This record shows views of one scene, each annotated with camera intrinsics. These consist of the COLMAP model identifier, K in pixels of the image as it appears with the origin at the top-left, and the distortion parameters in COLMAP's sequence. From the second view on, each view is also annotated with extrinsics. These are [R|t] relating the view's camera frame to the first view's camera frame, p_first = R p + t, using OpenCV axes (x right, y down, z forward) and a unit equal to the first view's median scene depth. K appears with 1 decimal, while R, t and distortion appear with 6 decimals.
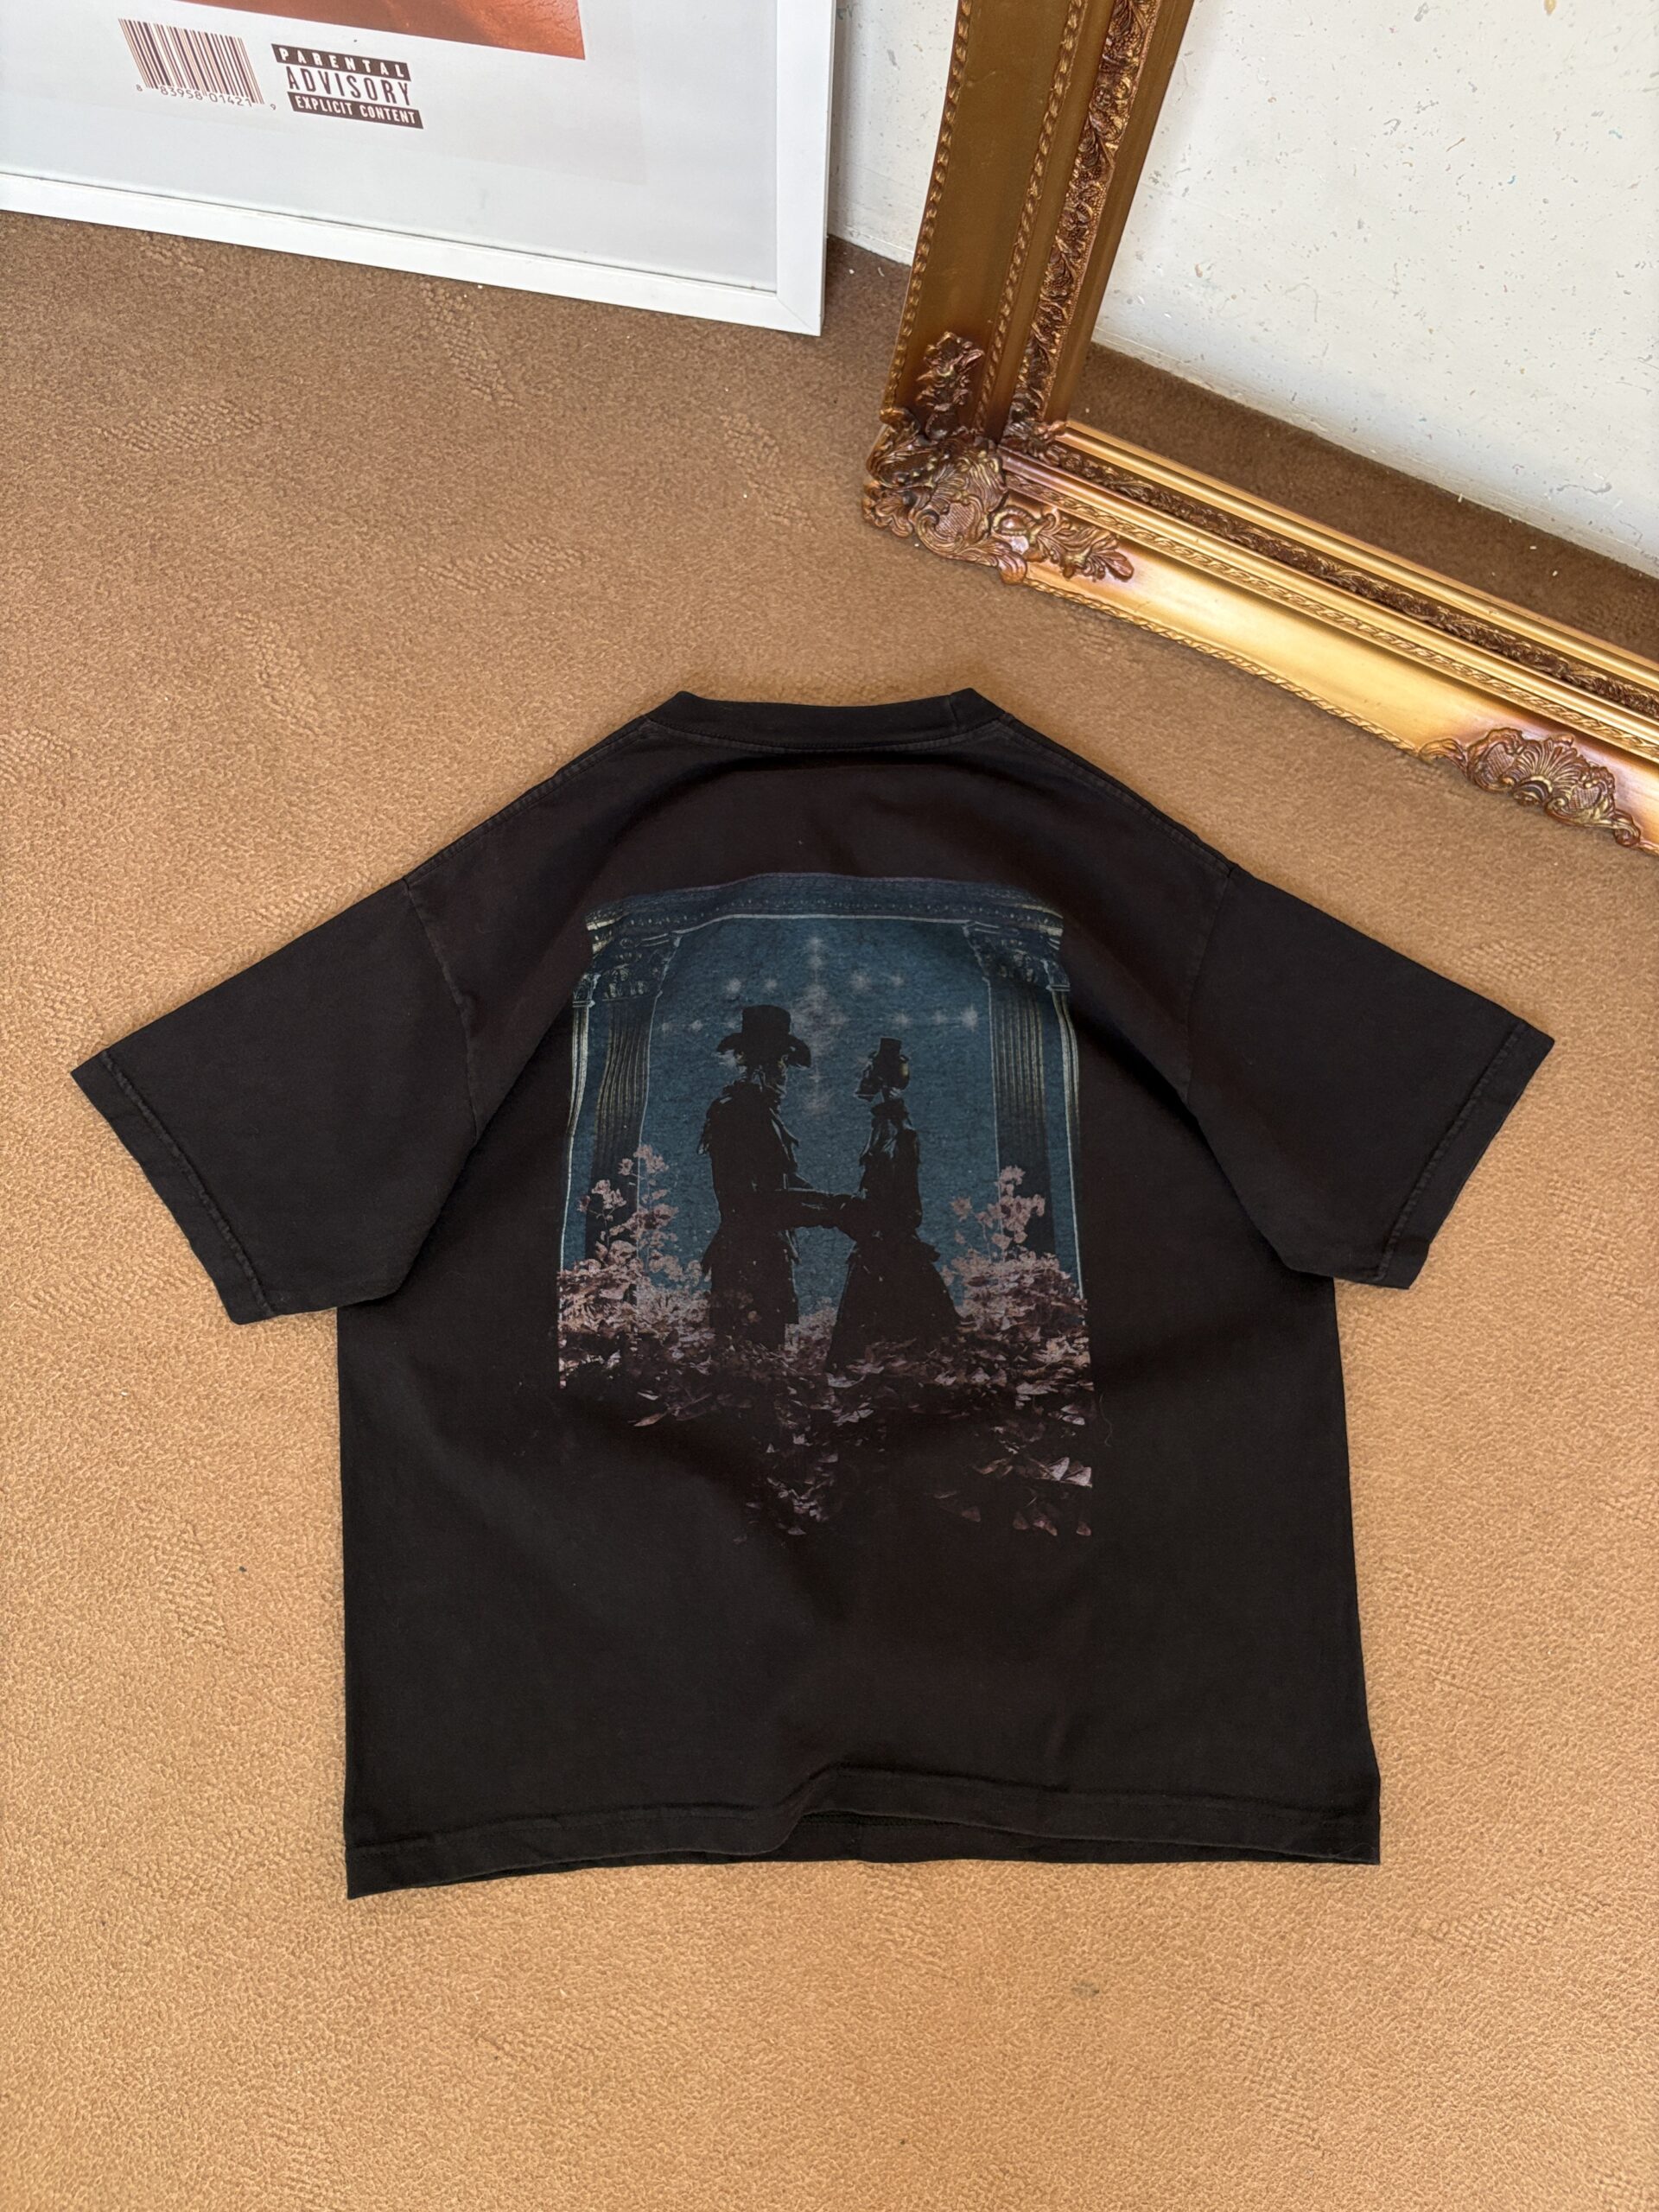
lens RADIAL K [[1701.7, 0, 828.7], [0, 1701.7, 1098.5], [0, 0, 1]] dist [0.023037, -0.025637]
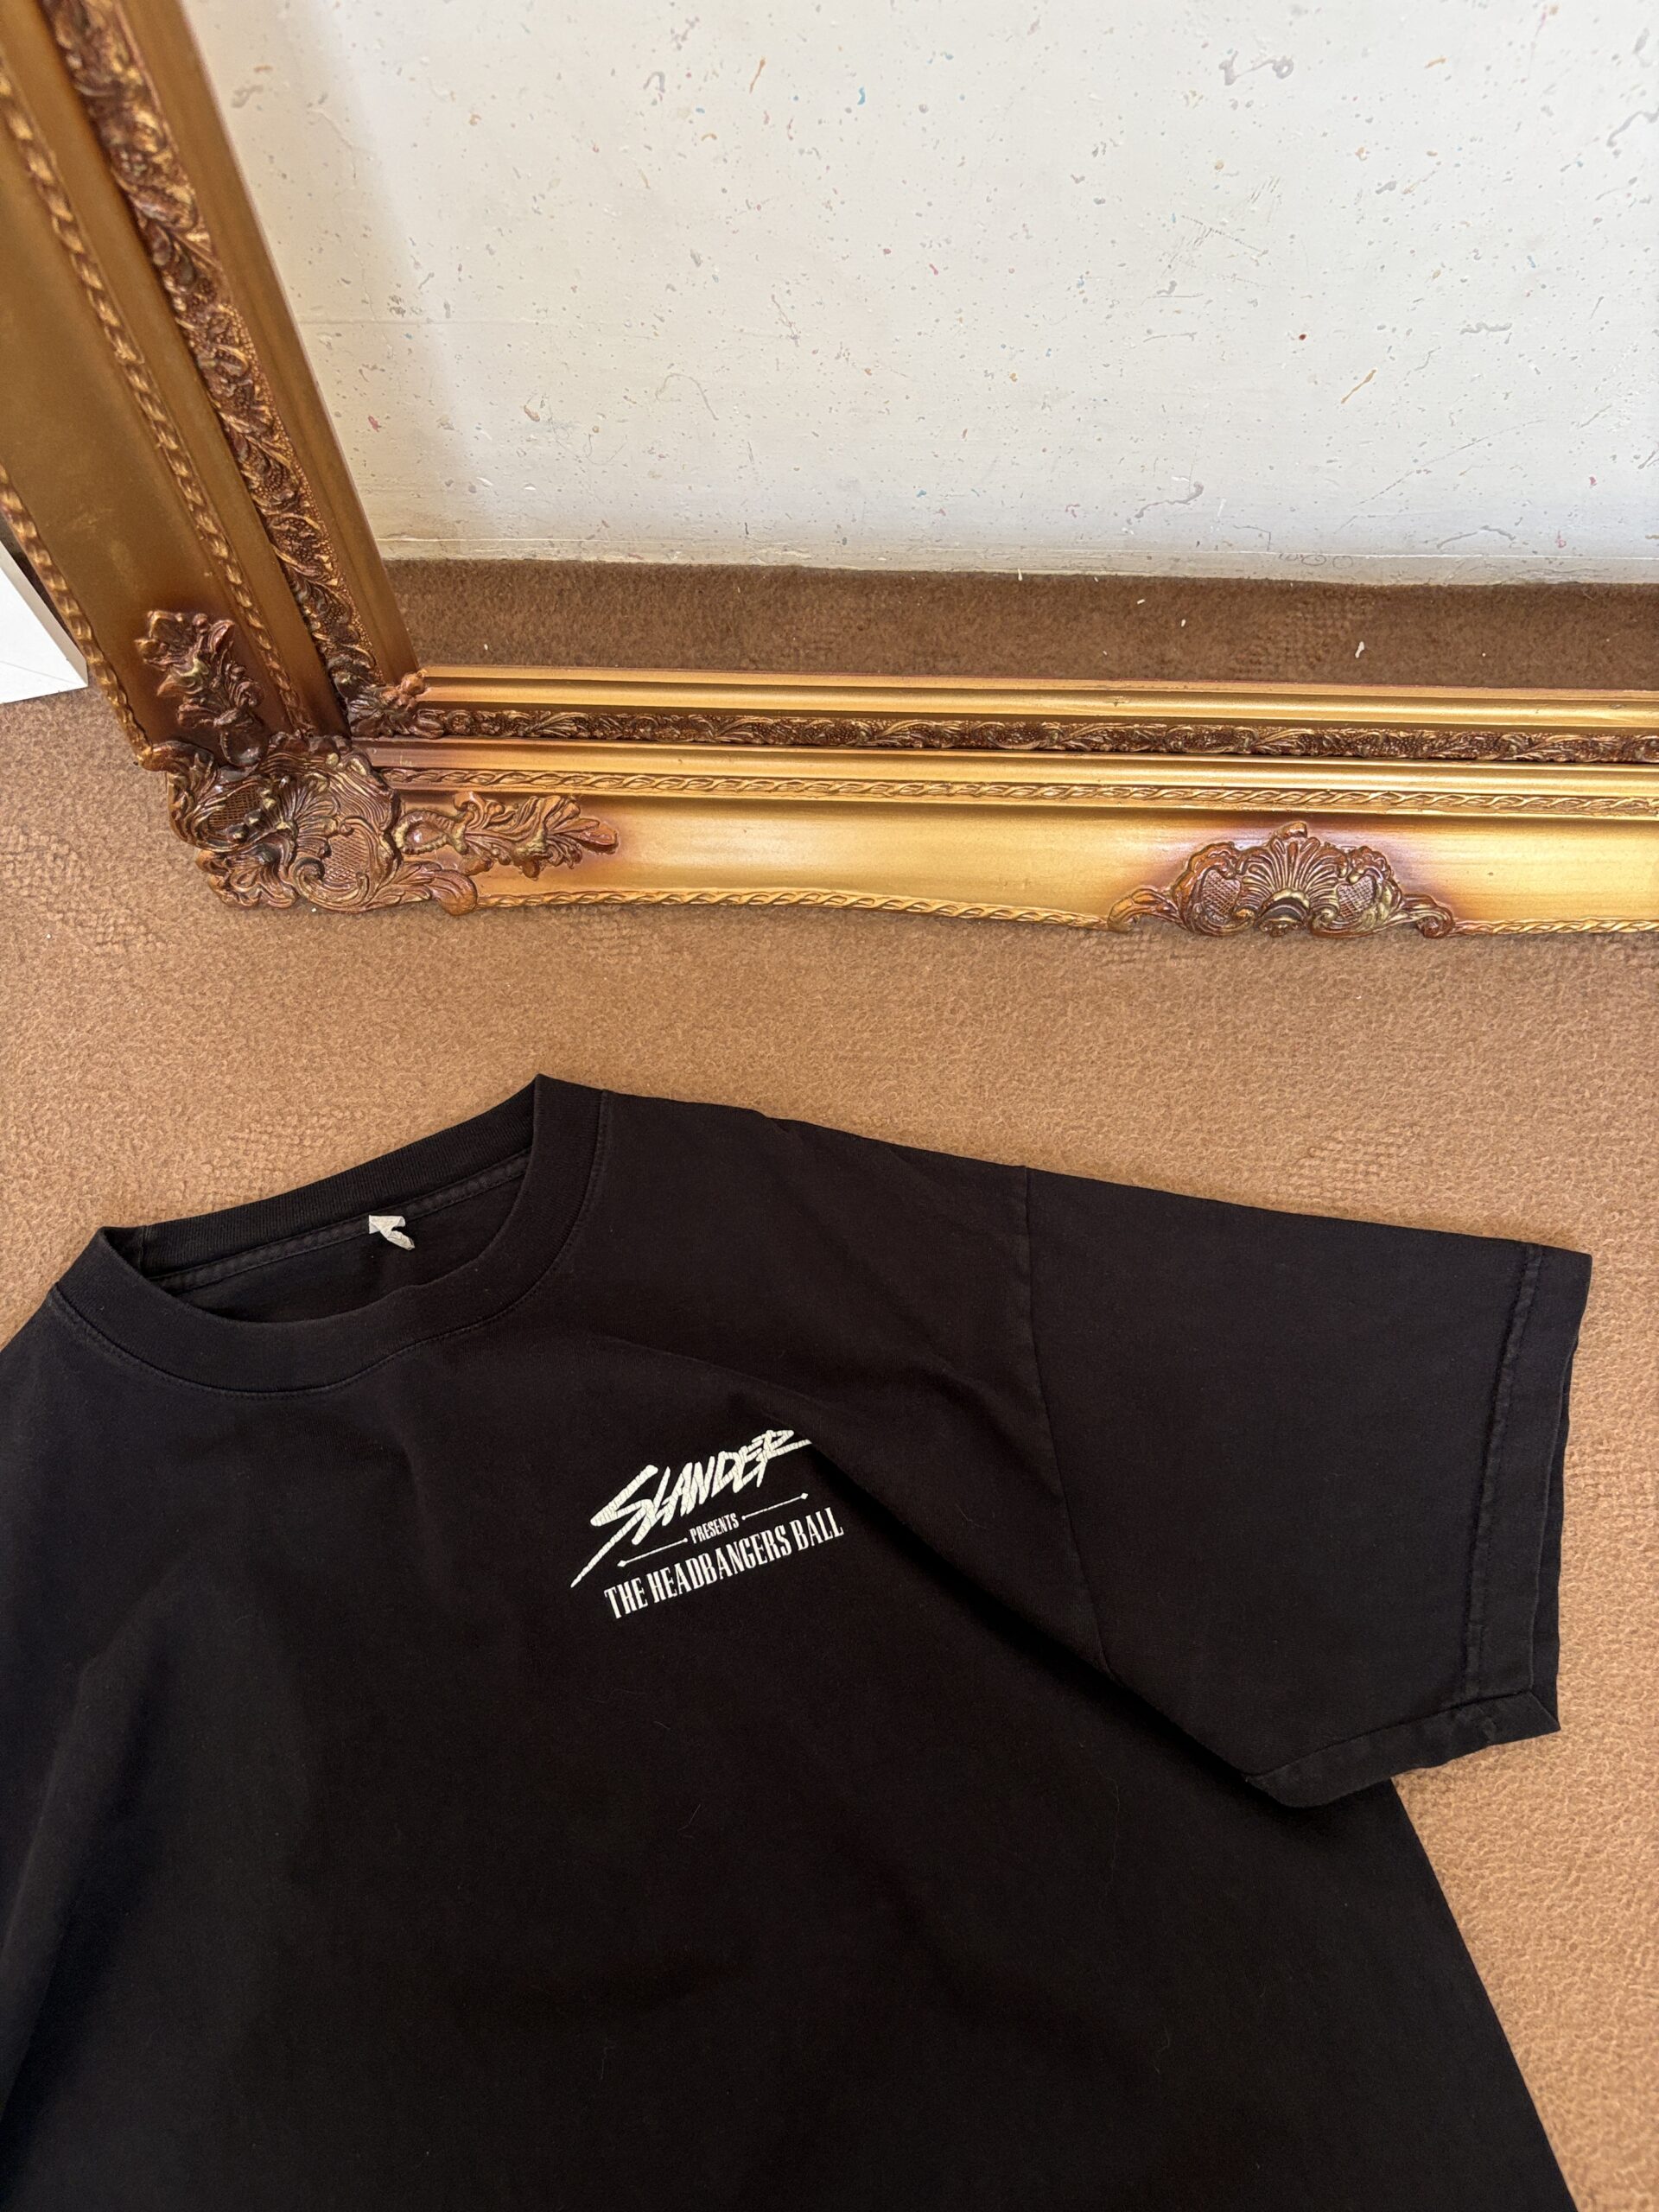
lens RADIAL K [[1701.7, 0, 814.9], [0, 1701.7, 1099.2], [0, 0, 1]] dist [0.023037, -0.025637]
pose [[0.925231, -0.369719, 0.085179, 0.156167], [0.378241, 0.916417, -0.130822, -0.094963], [-0.029693, 0.153259, 0.987740, 0.349218]]
